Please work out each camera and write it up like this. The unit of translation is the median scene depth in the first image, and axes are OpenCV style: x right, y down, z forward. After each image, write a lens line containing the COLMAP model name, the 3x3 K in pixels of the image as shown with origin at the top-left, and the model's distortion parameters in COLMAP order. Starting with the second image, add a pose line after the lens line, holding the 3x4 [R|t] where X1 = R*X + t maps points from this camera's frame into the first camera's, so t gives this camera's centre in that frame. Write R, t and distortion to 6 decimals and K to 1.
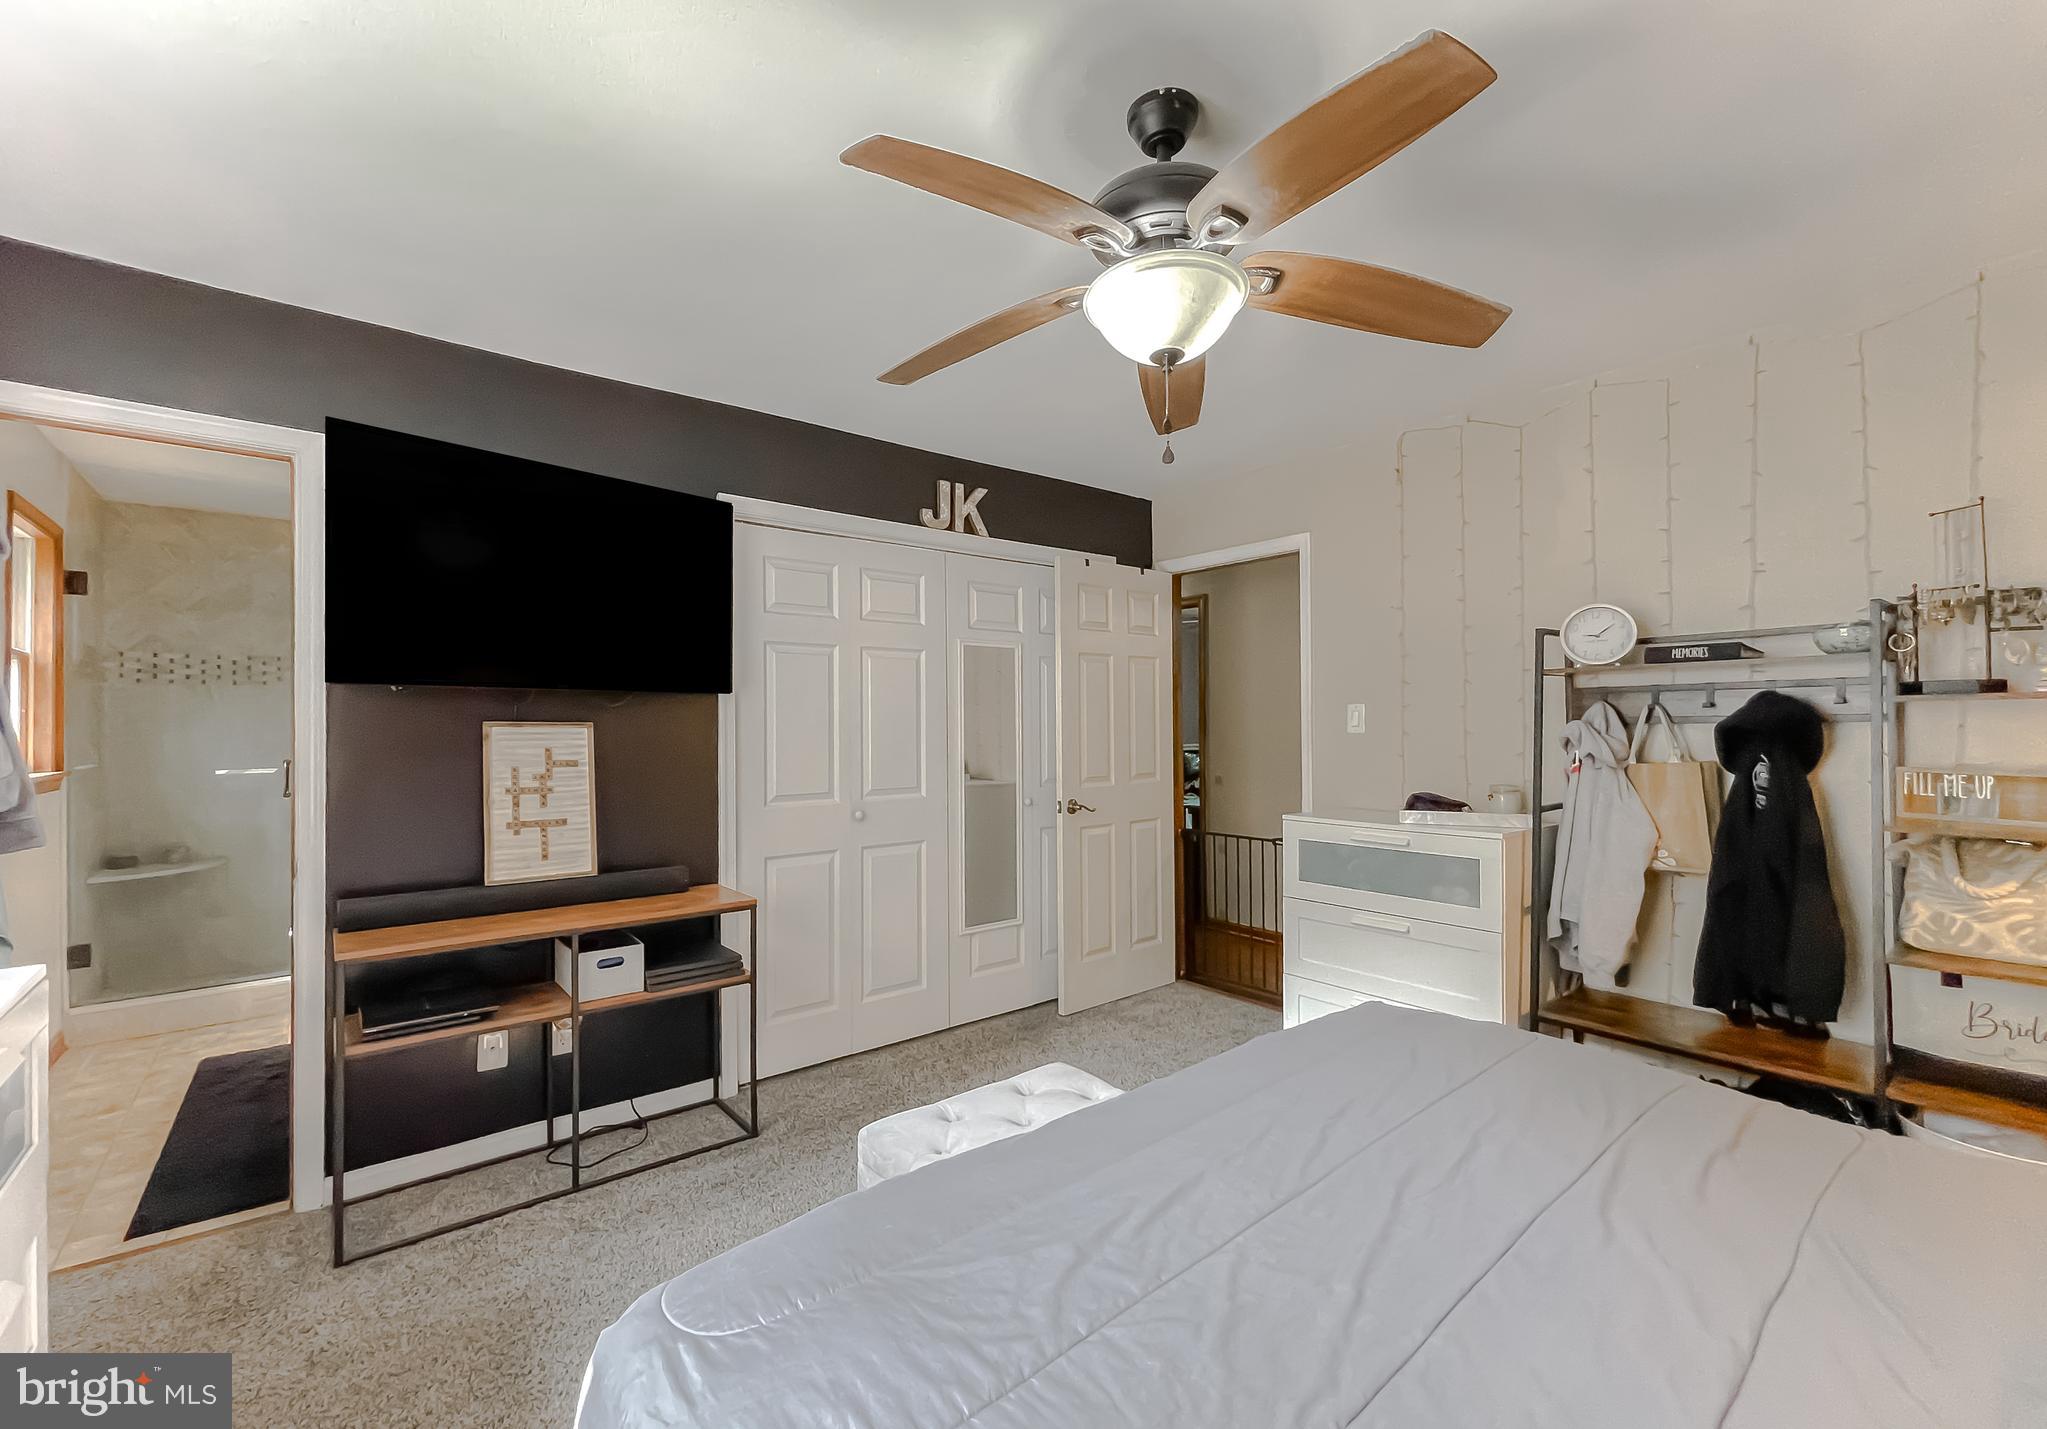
lens RADIAL K [[855.7, 0, 1023.5], [0, 855.7, 714.5], [0, 0, 1]] dist [-0.001023, -0.000414]
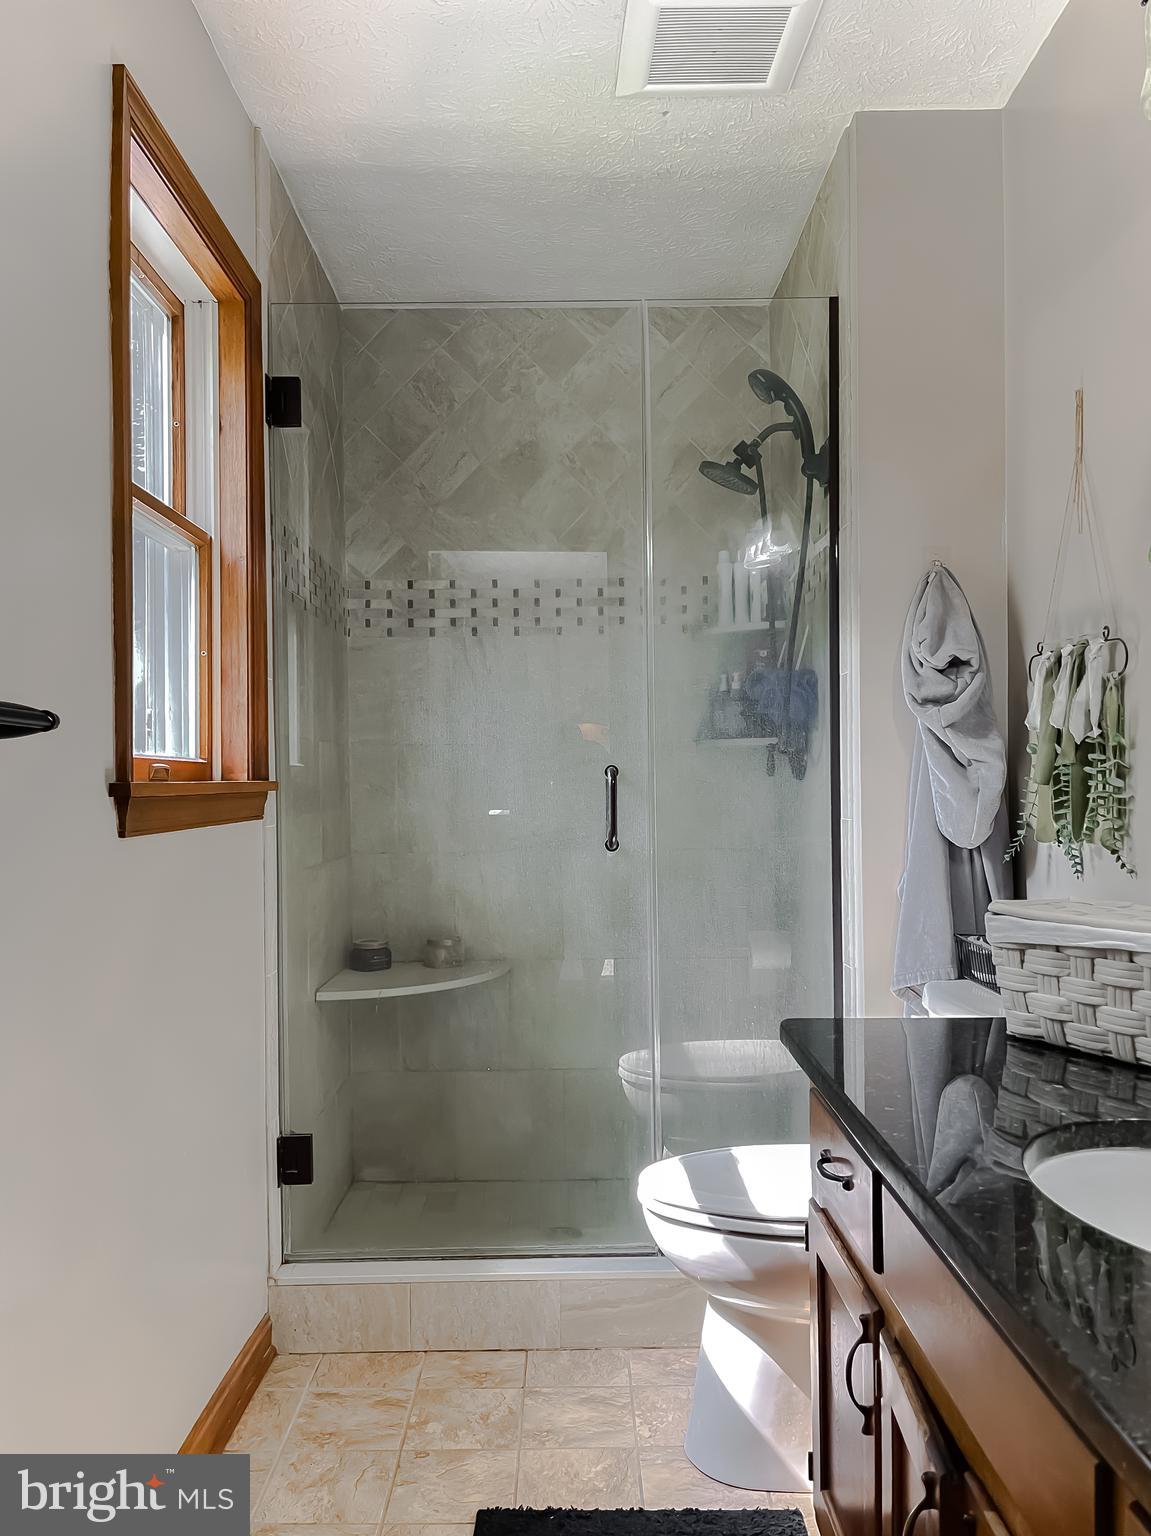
lens RADIAL K [[1191.8, 0, 575.5], [0, 1191.8, 768.0], [0, 0, 1]] dist [0.037652, -0.005965]
pose [[0.775135, -0.011909, -0.631683, -0.480731], [0.013537, 0.999906, -0.002240, 0.055982], [0.631650, -0.006815, 0.775224, 0.503443]]
